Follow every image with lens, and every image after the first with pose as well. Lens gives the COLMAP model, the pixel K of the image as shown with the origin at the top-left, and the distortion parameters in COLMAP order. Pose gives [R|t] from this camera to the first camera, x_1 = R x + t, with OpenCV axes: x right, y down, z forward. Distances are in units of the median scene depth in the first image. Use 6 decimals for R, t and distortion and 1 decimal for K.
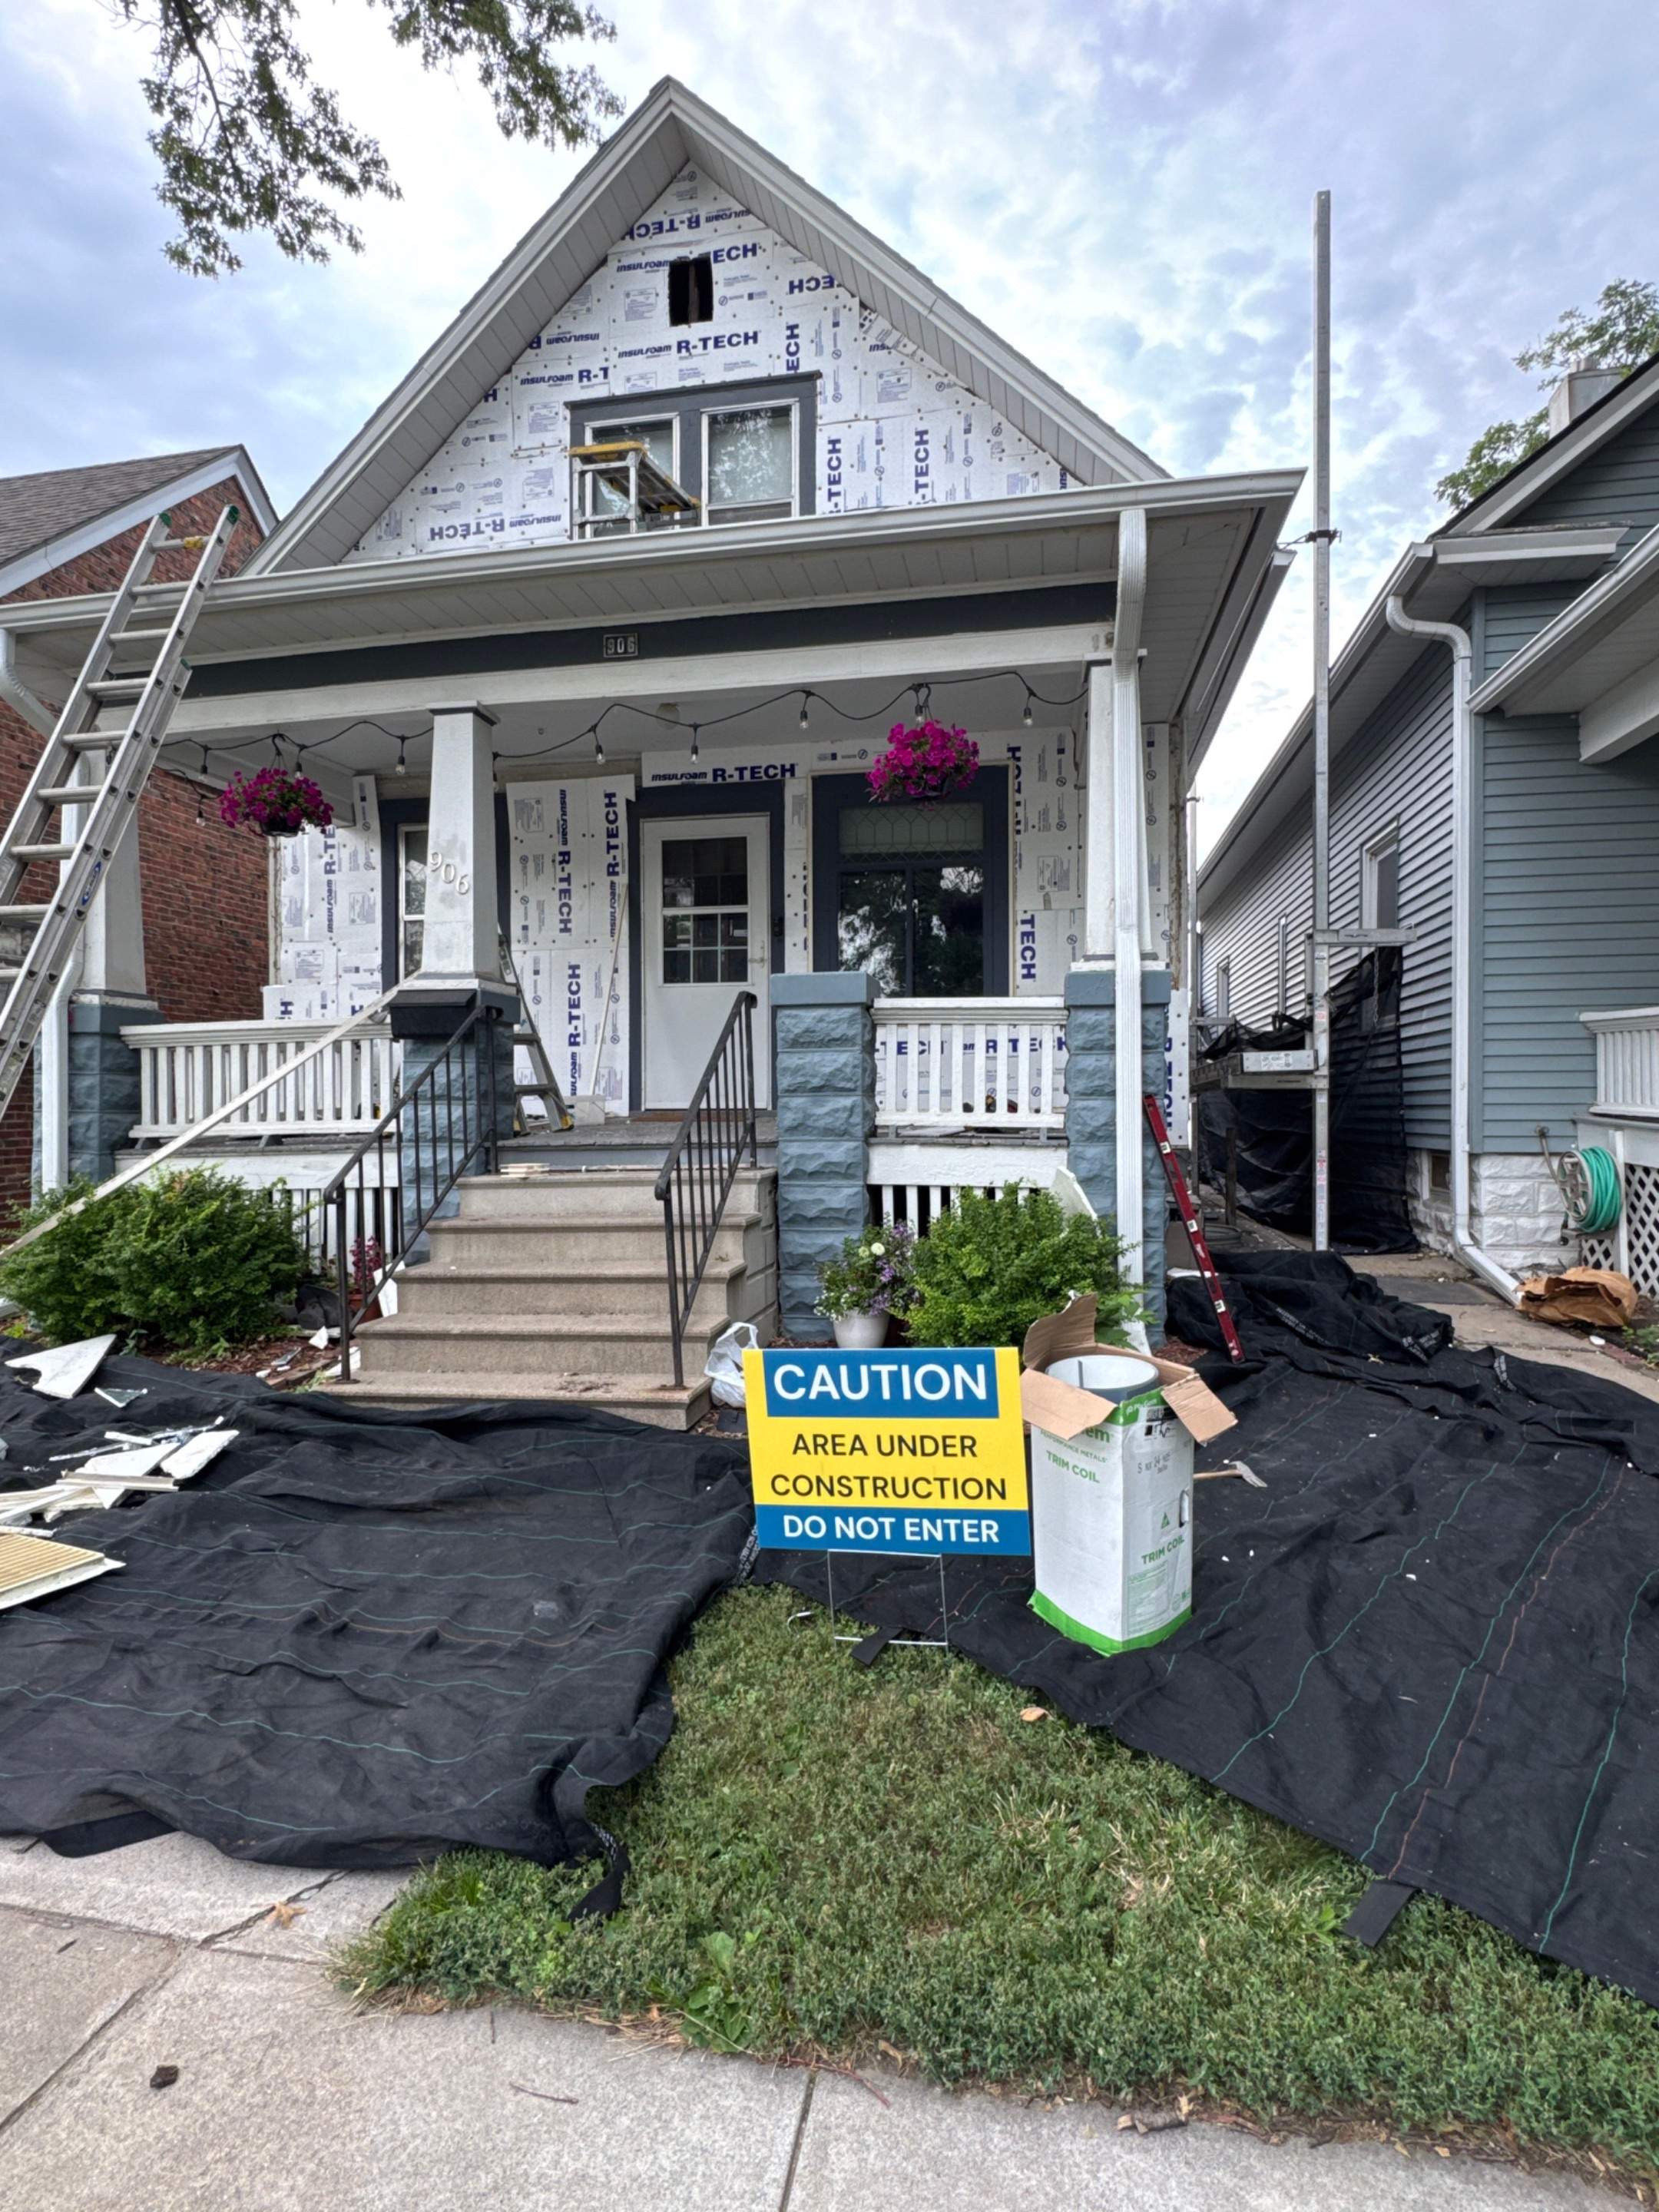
lens RADIAL K [[1137.5, 0, 830.5], [0, 1137.5, 1109.3], [0, 0, 1]] dist [-0.007423, 0.001753]
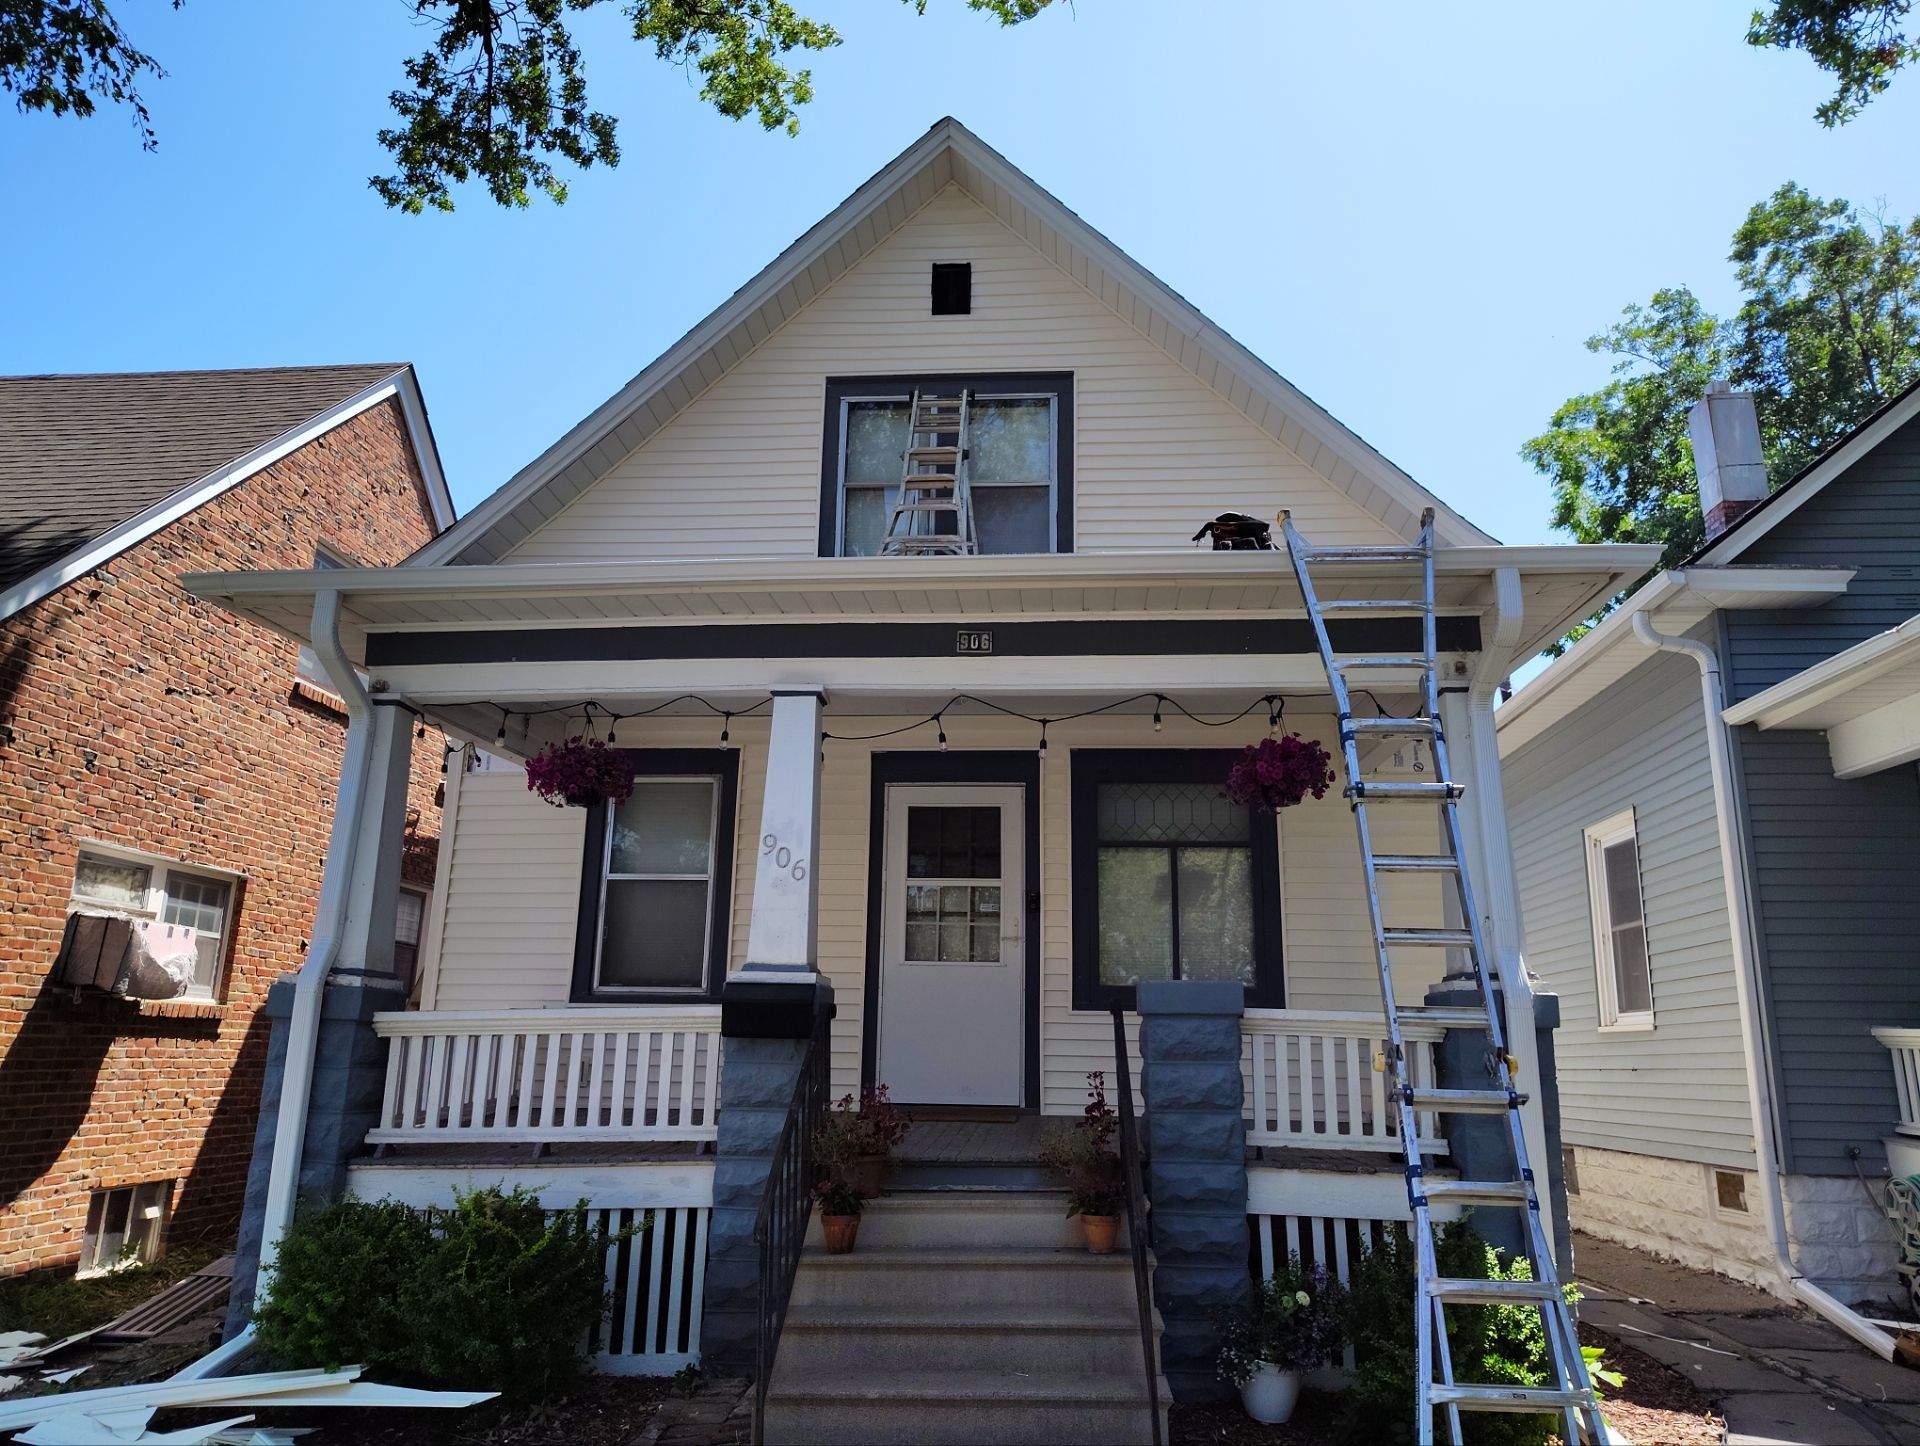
lens RADIAL K [[1319.5, 0, 960.8], [0, 1319.5, 722.5], [0, 0, 1]] dist [0.029318, -0.020205]
pose [[0.993880, 0.045946, 0.100457, -0.290740], [-0.019552, 0.968205, -0.249392, -0.042698], [-0.108722, 0.245901, 0.963178, -0.104043]]
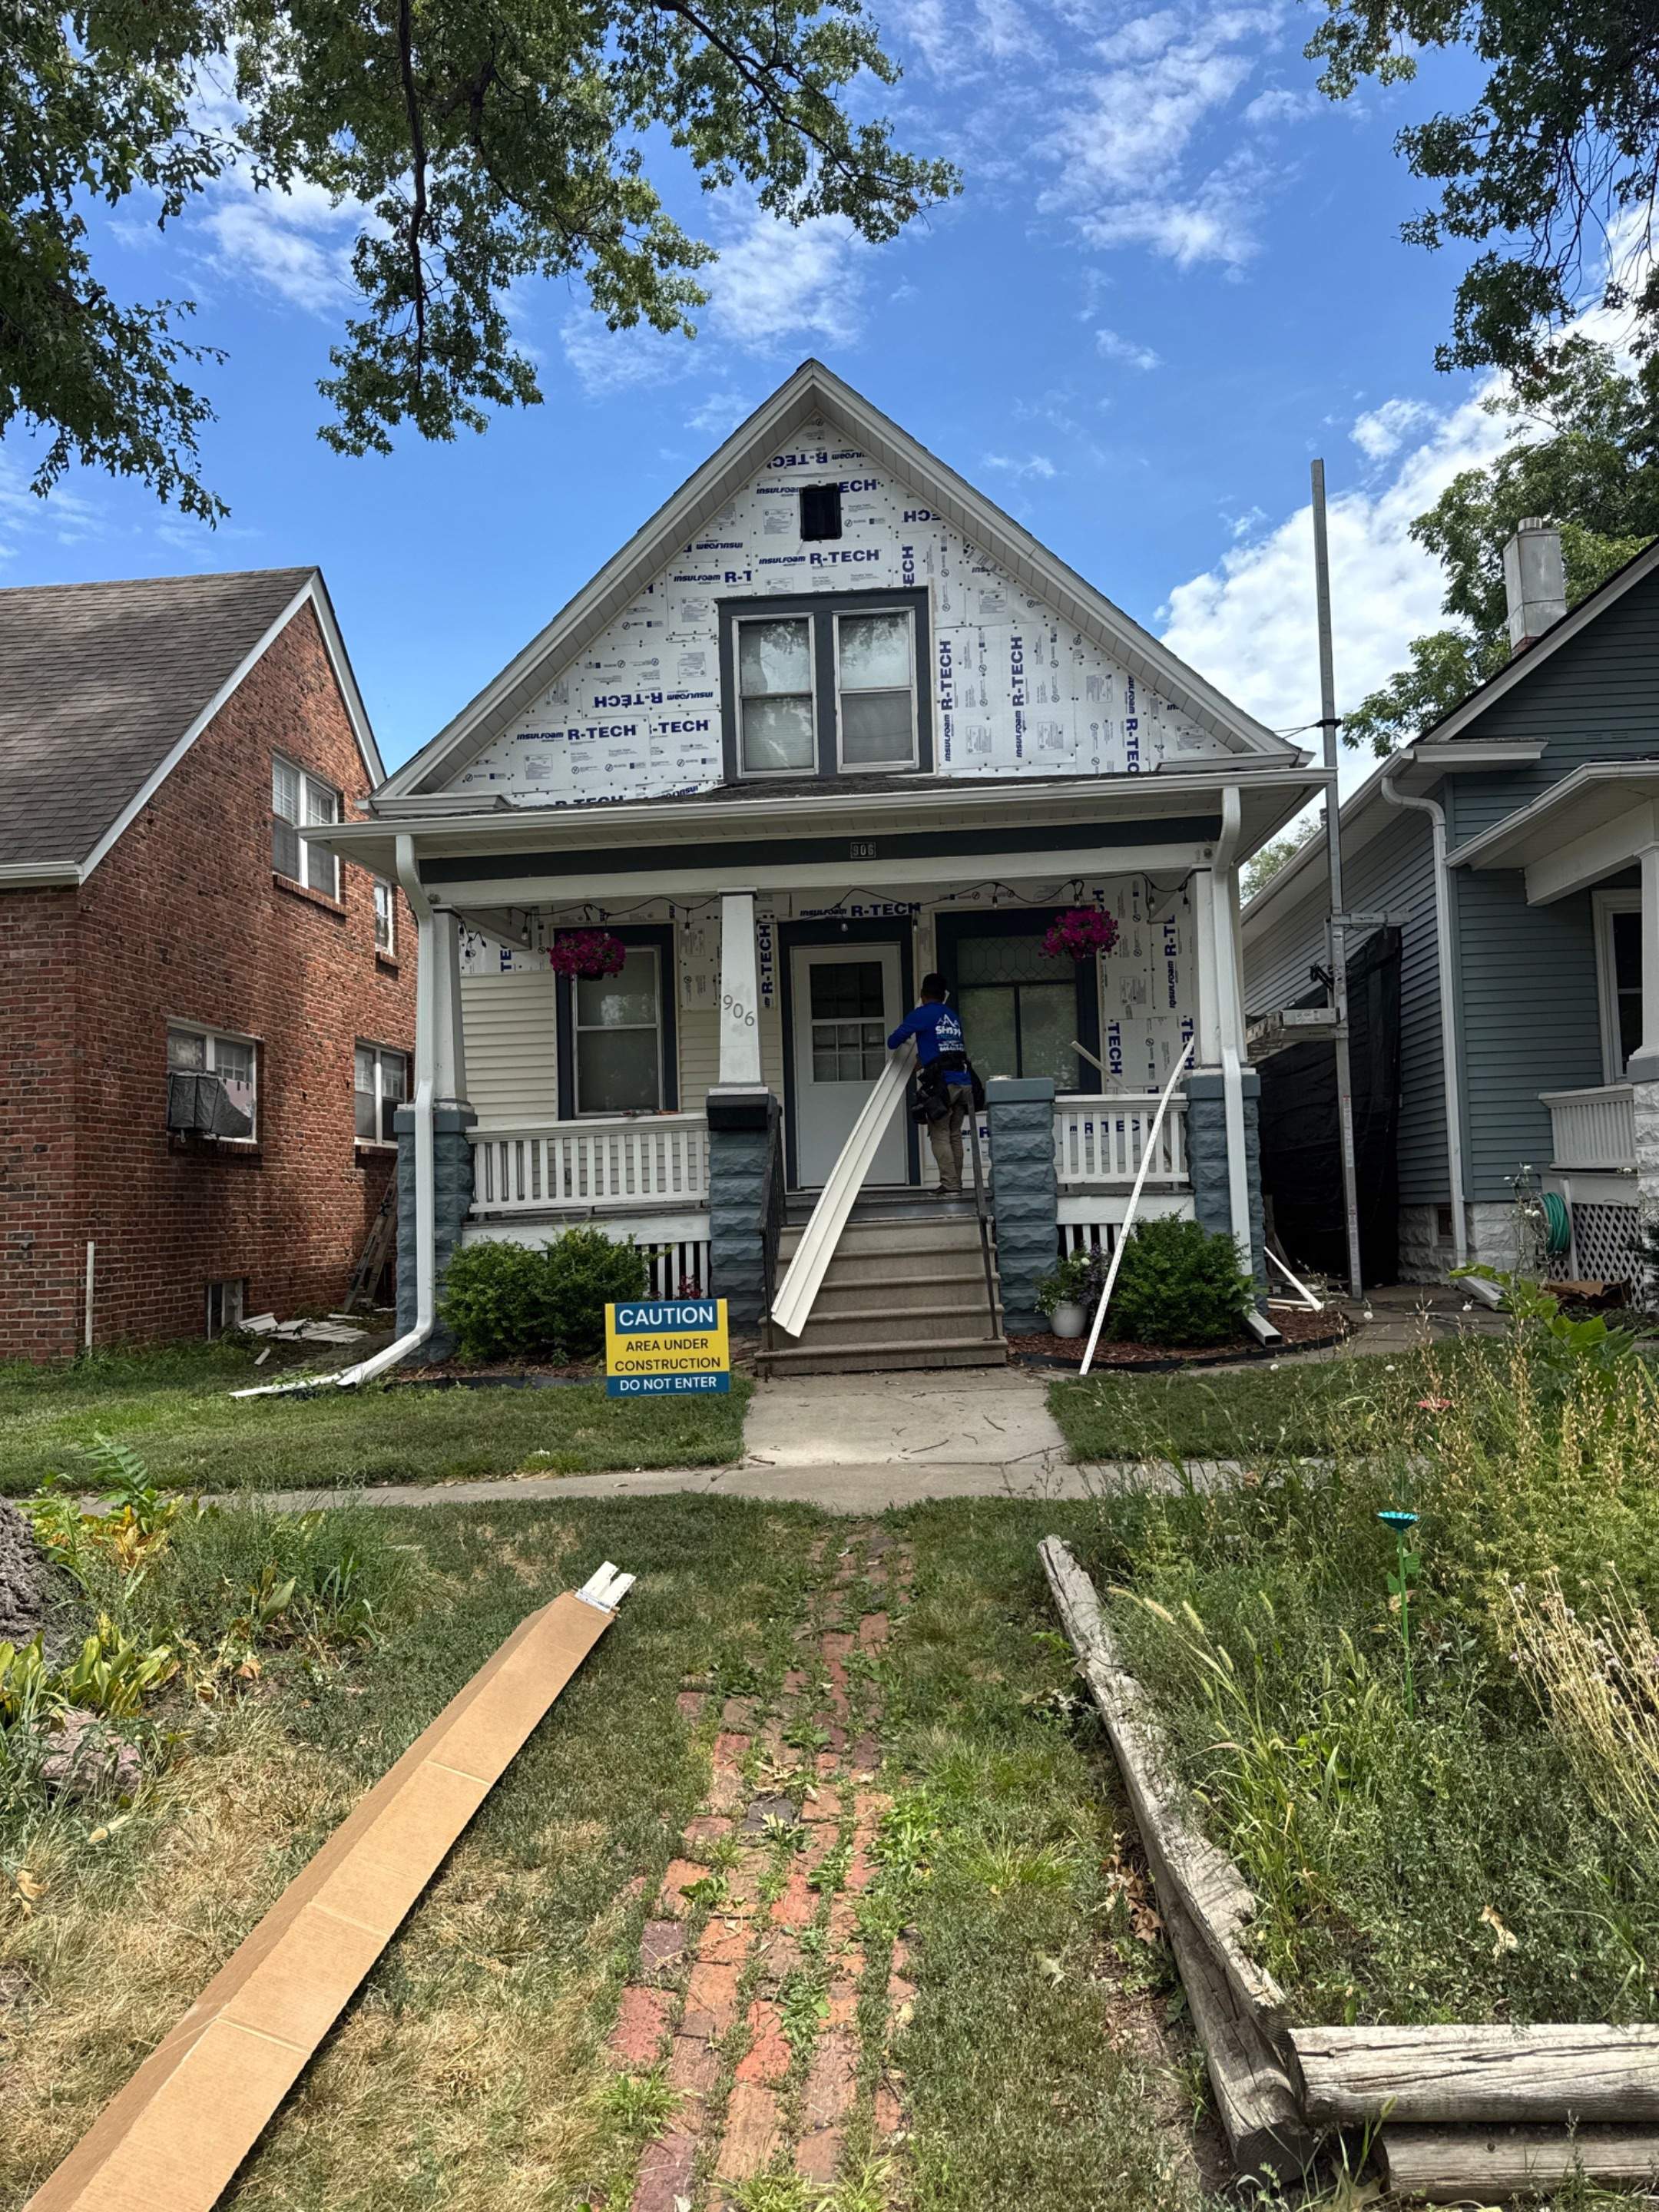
lens RADIAL K [[1562.7, 0, 833.2], [0, 1562.7, 1115.2], [0, 0, 1]] dist [0.051220, -0.053946]
pose [[0.993256, -0.020864, 0.114048, -0.419901], [0.028790, 0.997250, -0.068297, 0.048949], [-0.112309, 0.071120, 0.991125, -0.836447]]
